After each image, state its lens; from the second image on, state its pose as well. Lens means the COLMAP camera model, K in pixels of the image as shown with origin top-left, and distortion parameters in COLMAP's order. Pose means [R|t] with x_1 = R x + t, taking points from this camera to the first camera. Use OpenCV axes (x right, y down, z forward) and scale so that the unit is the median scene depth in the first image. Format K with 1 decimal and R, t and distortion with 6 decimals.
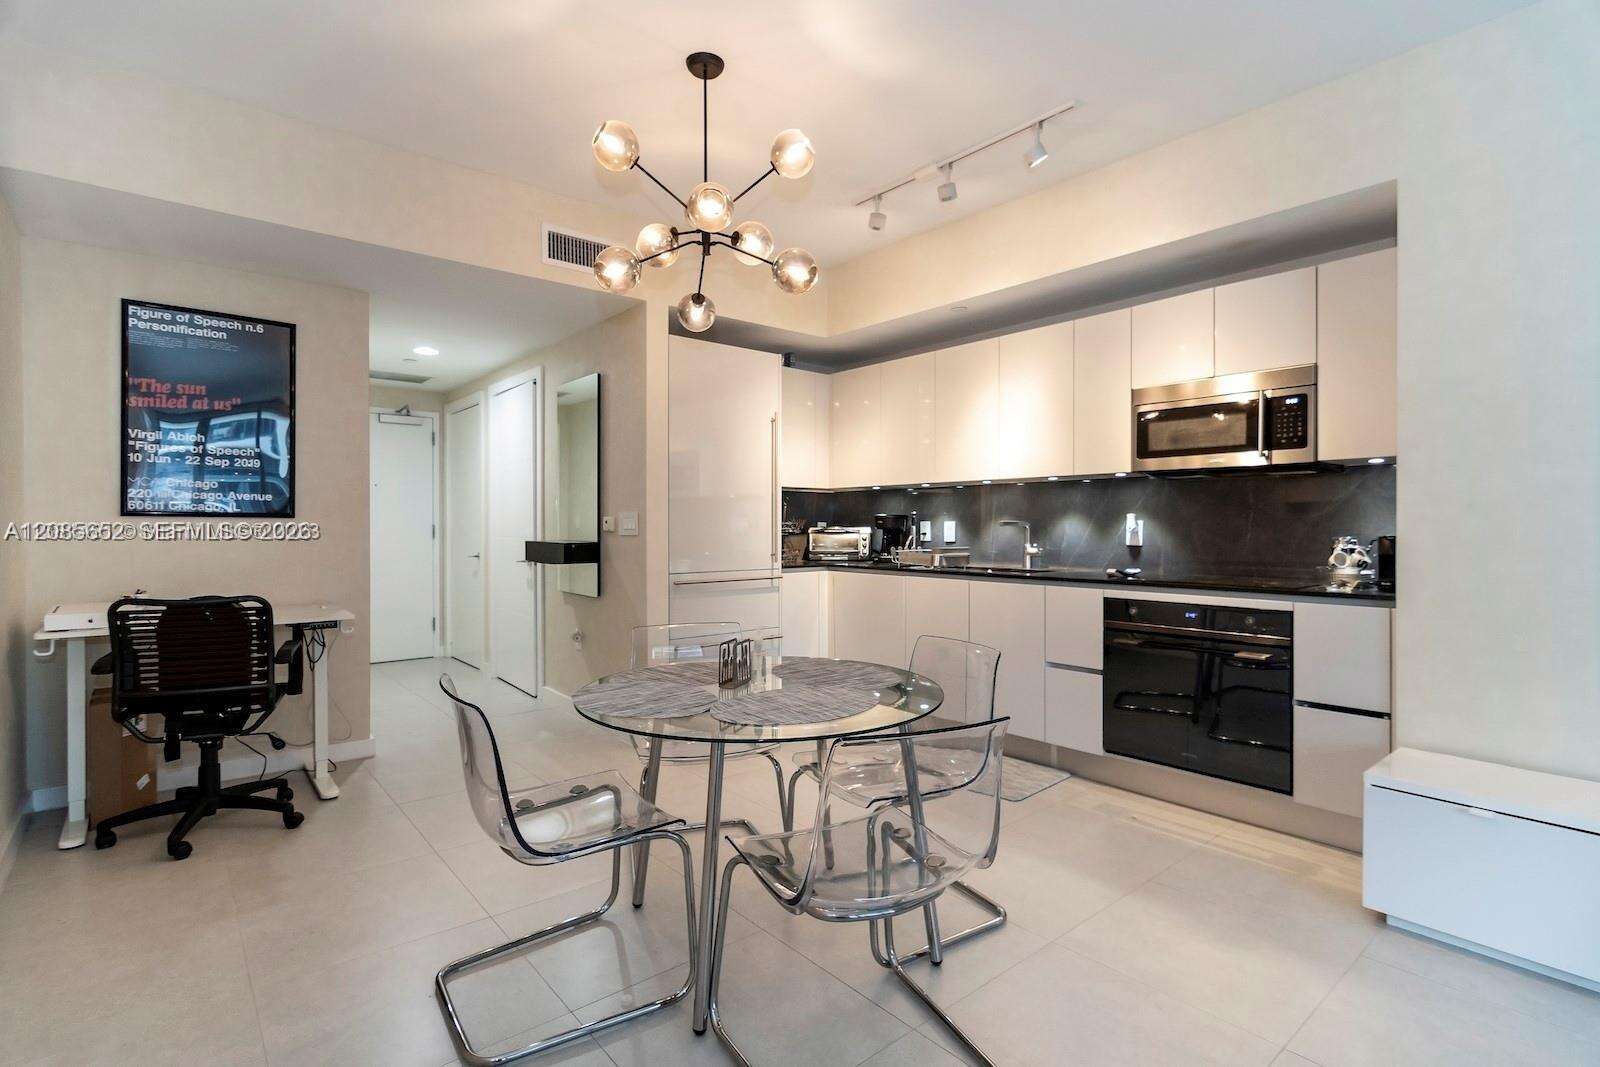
lens RADIAL K [[776.9, 0, 806.5], [0, 776.9, 528.6], [0, 0, 1]] dist [-0.000982, 0.002061]
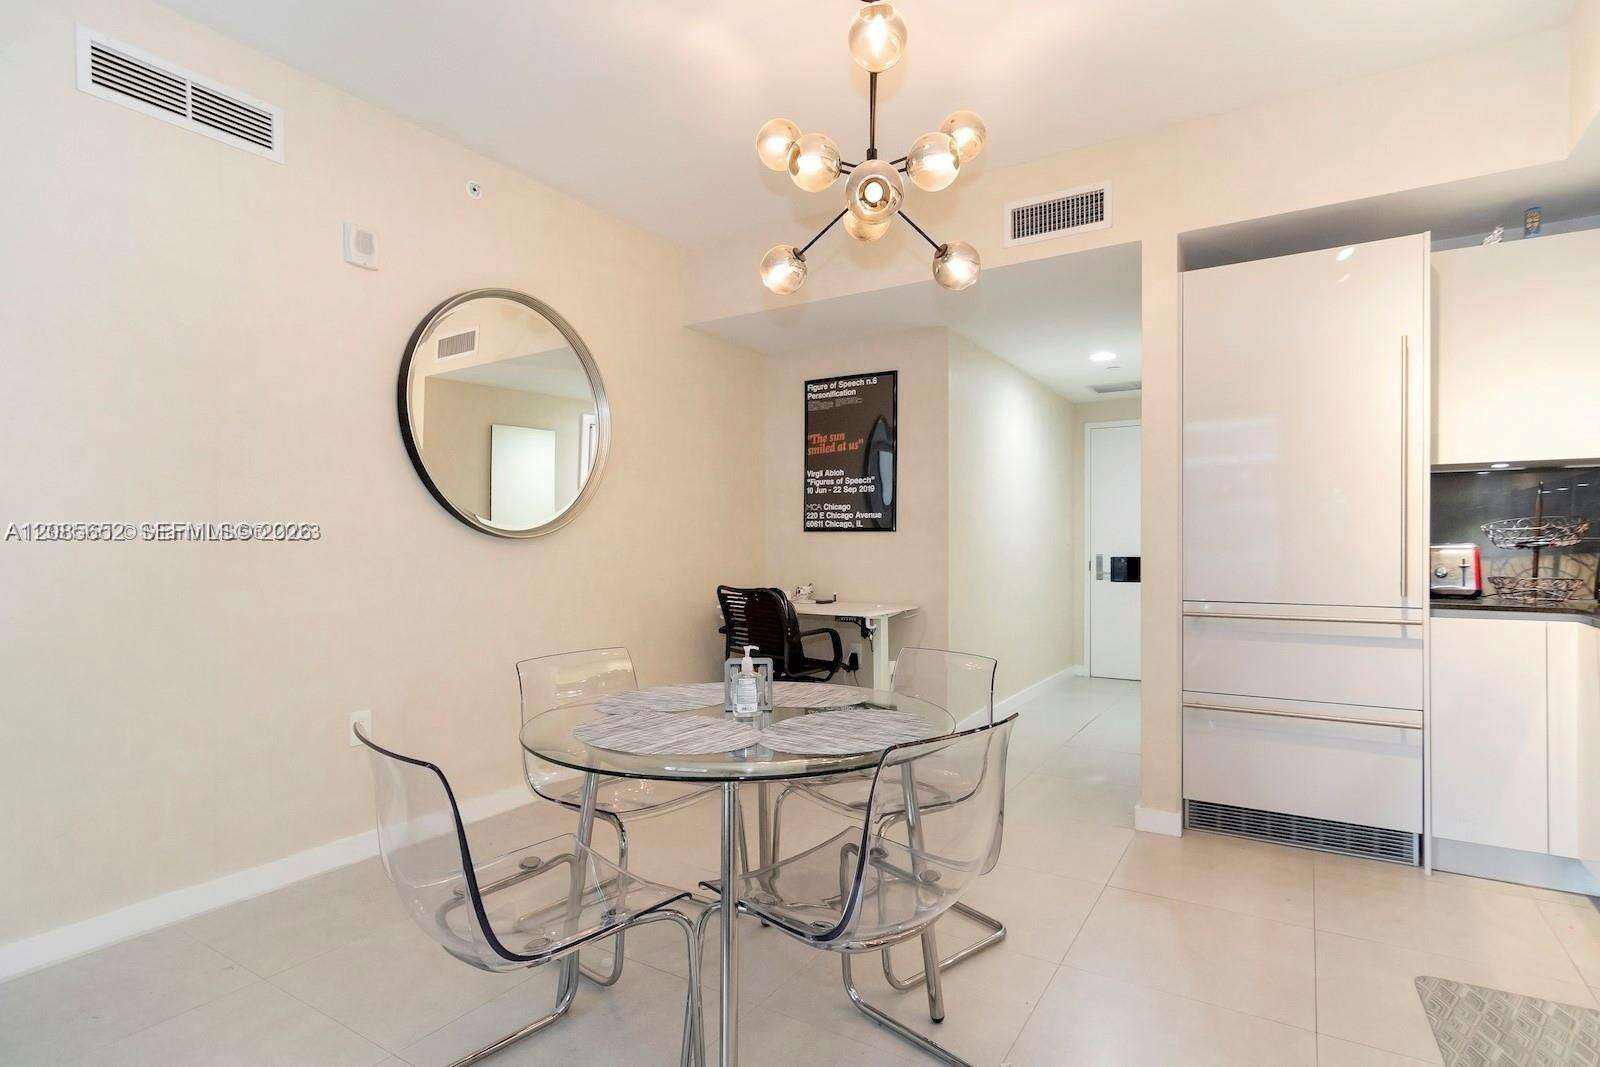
lens RADIAL K [[810.7, 0, 805.9], [0, 810.7, 541.1], [0, 0, 1]] dist [-0.000989, 0.000081]
pose [[0.298053, -0.005484, -0.954533, 0.493791], [-0.003205, 0.999972, -0.006746, 0.009767], [0.954544, 0.005070, 0.298027, 0.493818]]
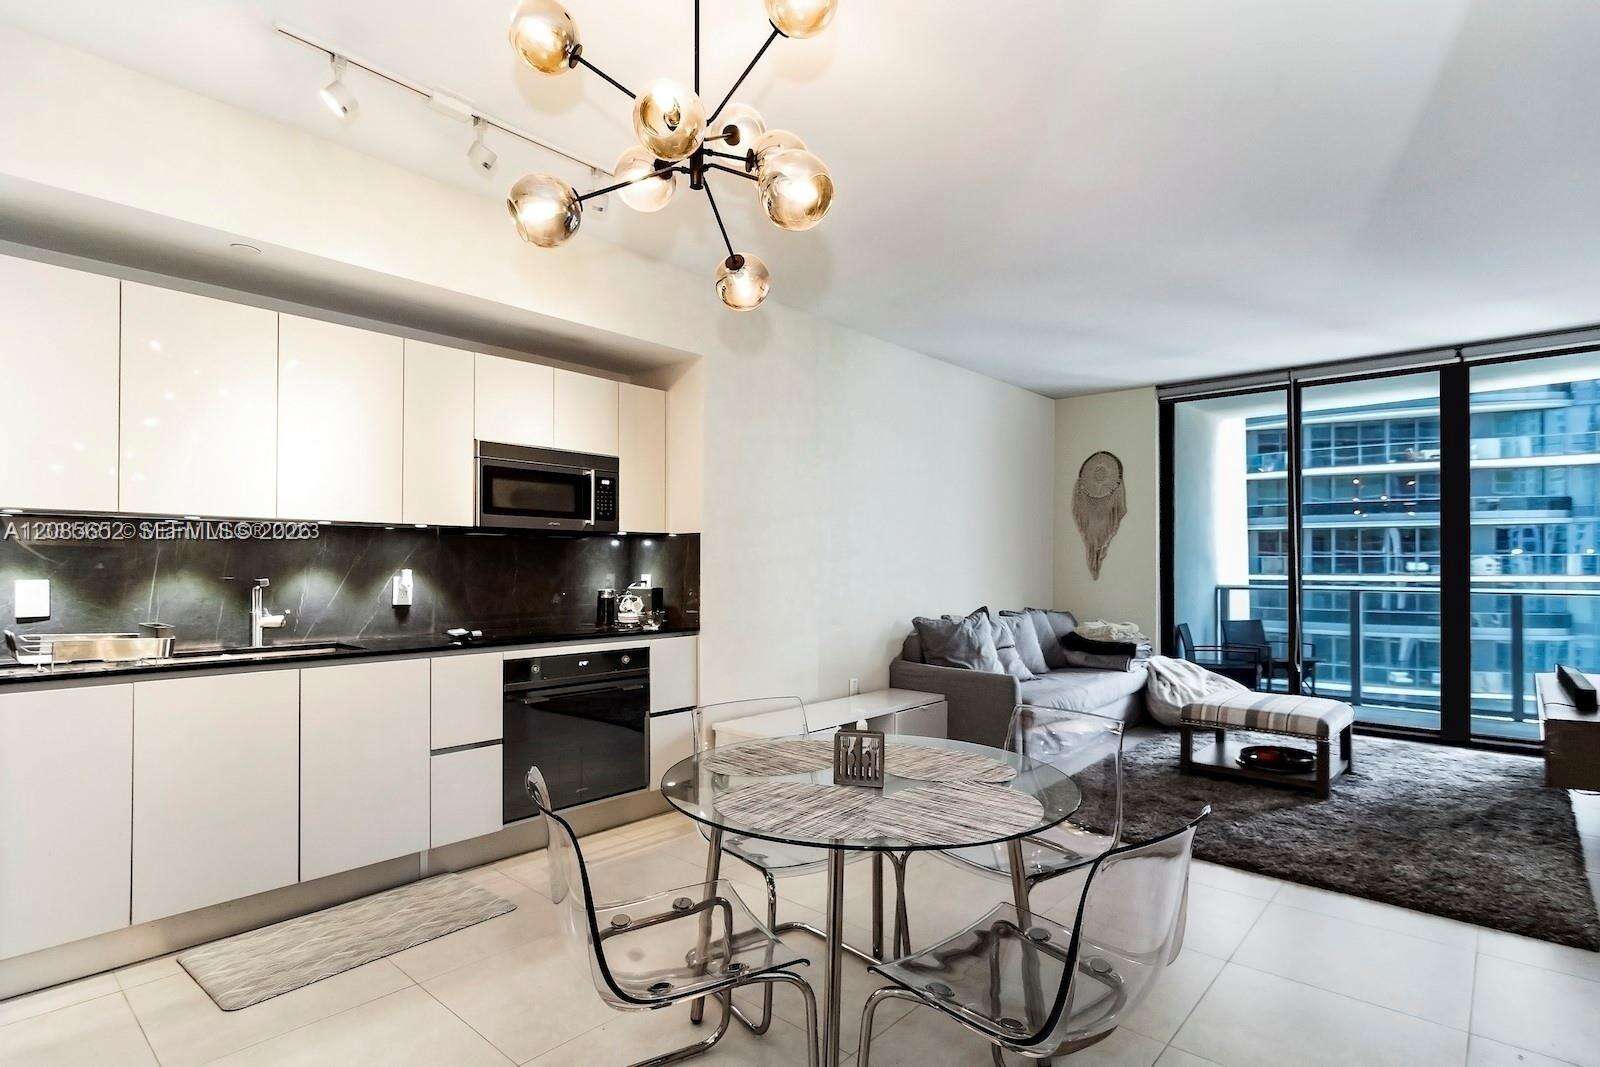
lens RADIAL K [[801.4, 0, 820.2], [0, 801.4, 561.5], [0, 0, 1]] dist [0.007853, -0.000710]
pose [[-0.148717, 0.005599, 0.988864, -0.596937], [0.001596, 0.999984, -0.005422, -0.023957], [-0.988878, 0.000772, -0.148724, 0.719870]]
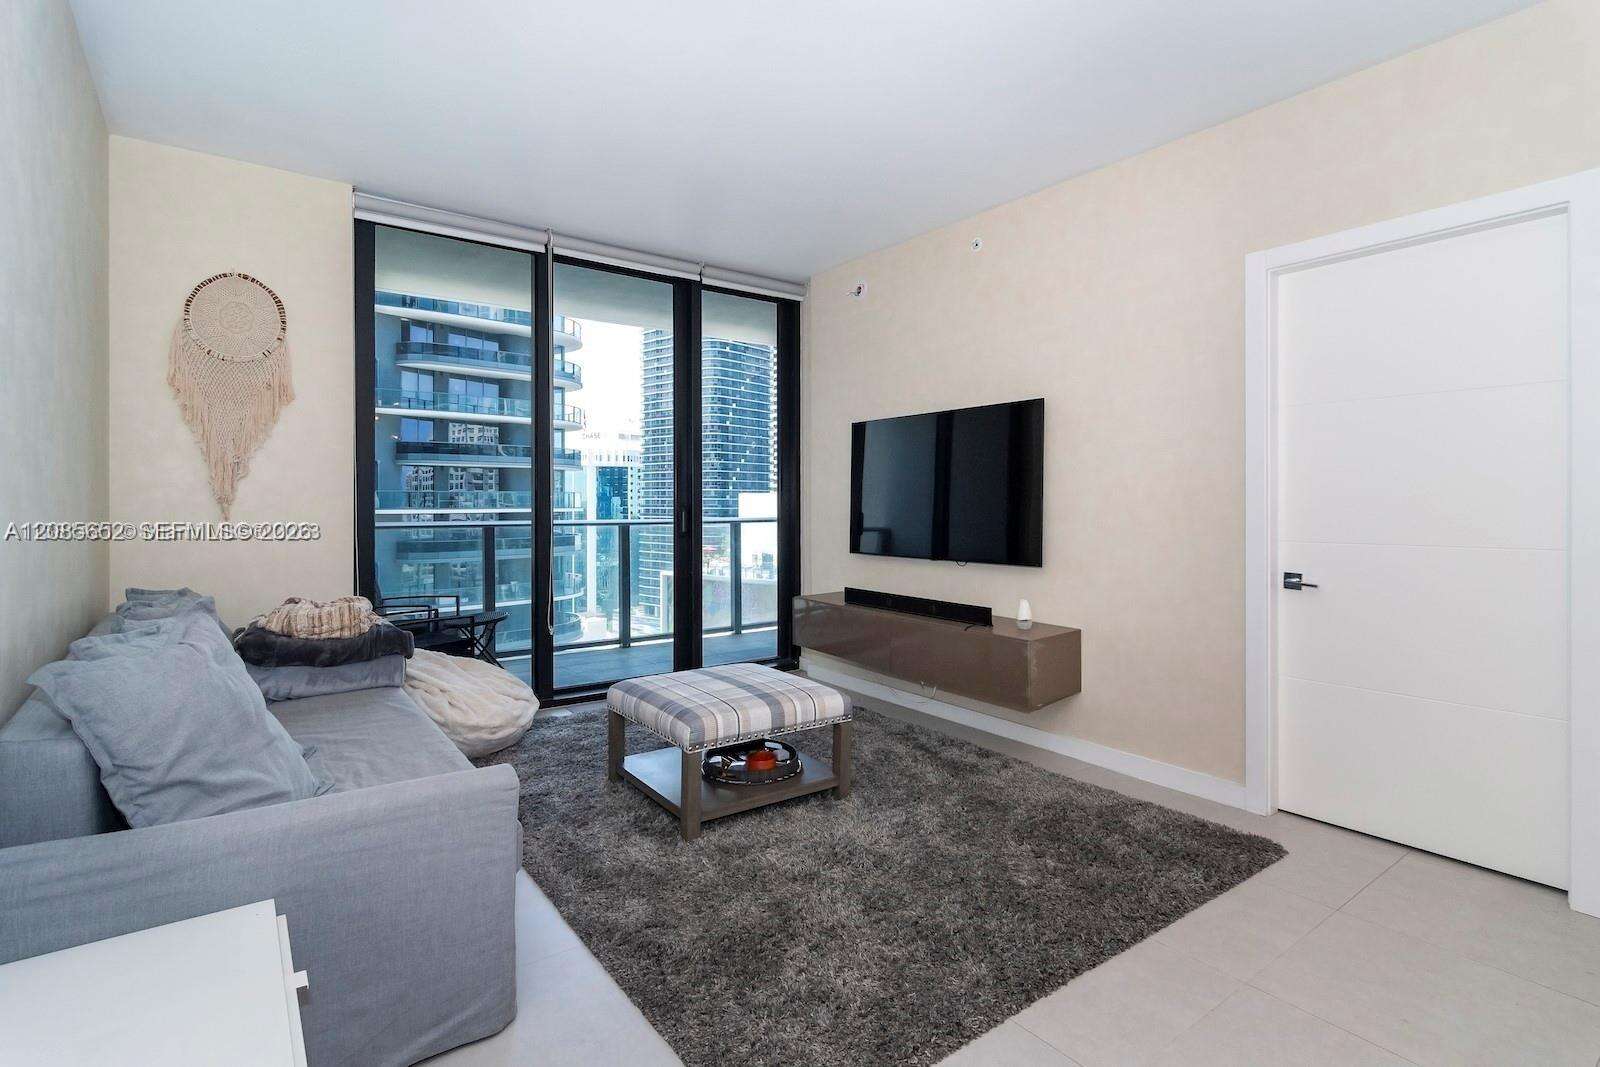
lens RADIAL K [[773.3, 0, 830.5], [0, 773.3, 501.8], [0, 0, 1]] dist [-0.001539, -0.000473]
pose [[-0.999335, 0.002633, 0.036378, 0.415664], [0.002760, 0.999990, 0.003454, -0.013671], [-0.036369, 0.003552, -0.999332, 0.708355]]
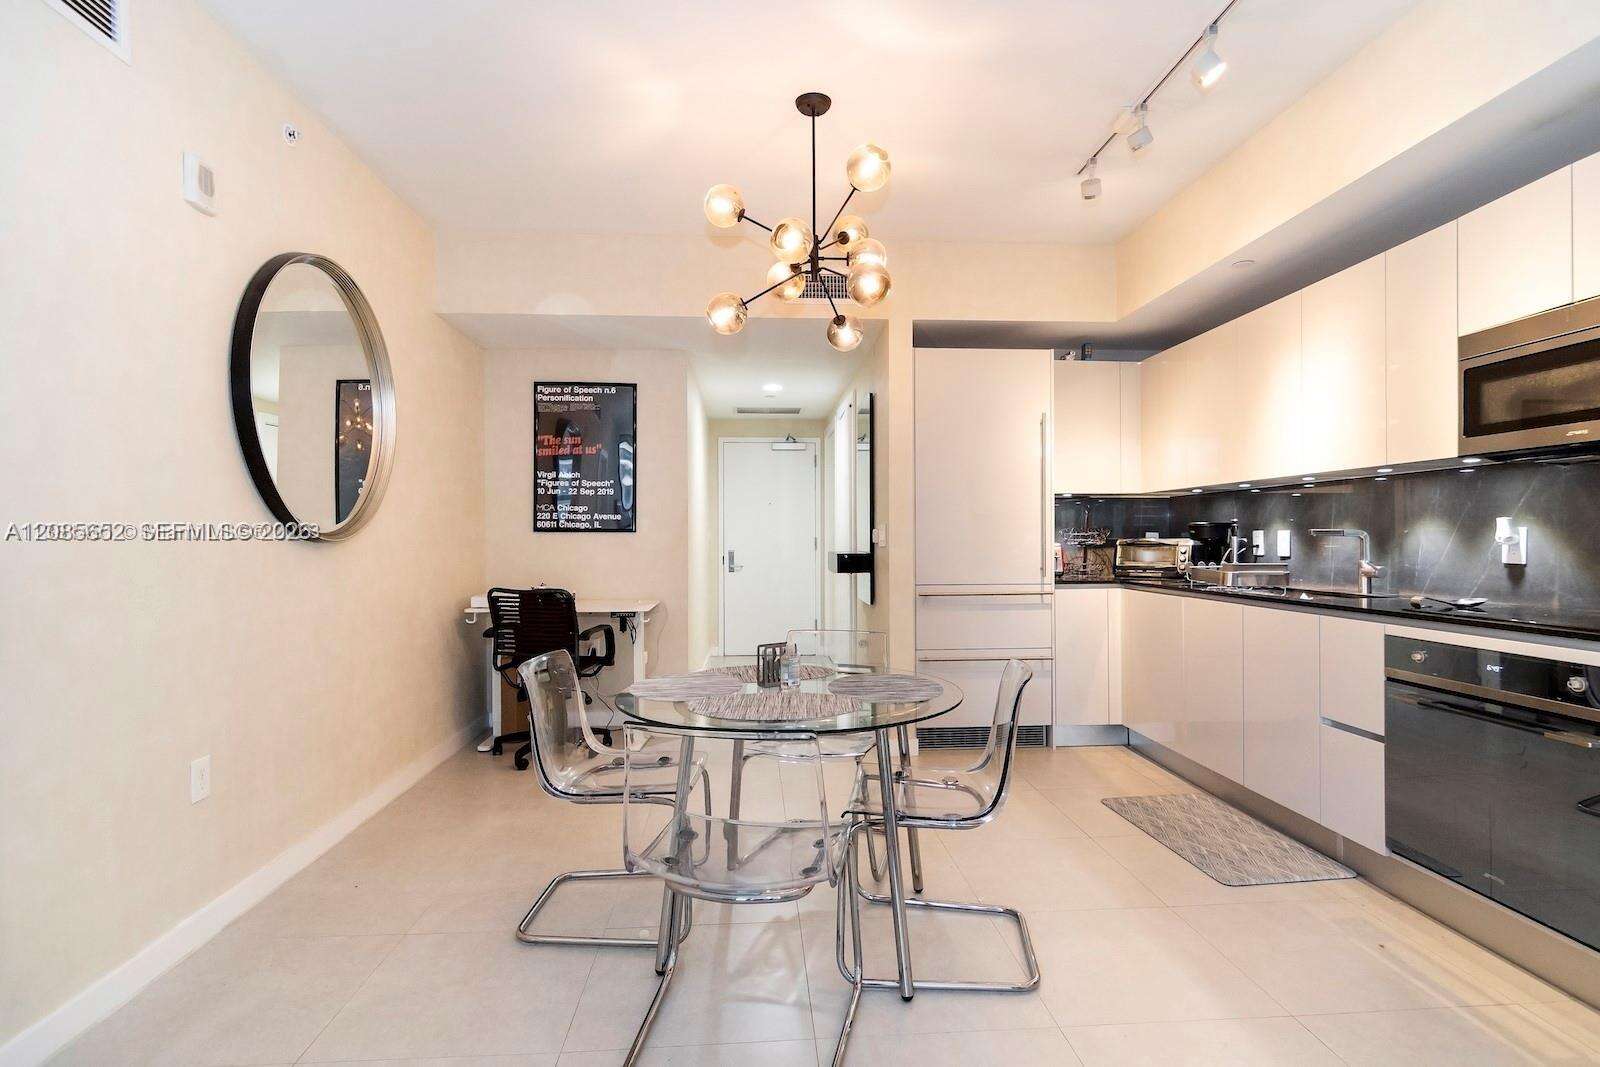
lens RADIAL K [[810.7, 0, 805.9], [0, 810.7, 541.1], [0, 0, 1]] dist [-0.000989, 0.000081]
pose [[0.805423, -0.001296, -0.592700, 0.371812], [0.001393, 0.999999, -0.000293, 0.001308], [0.592699, -0.000589, 0.805424, 0.077204]]
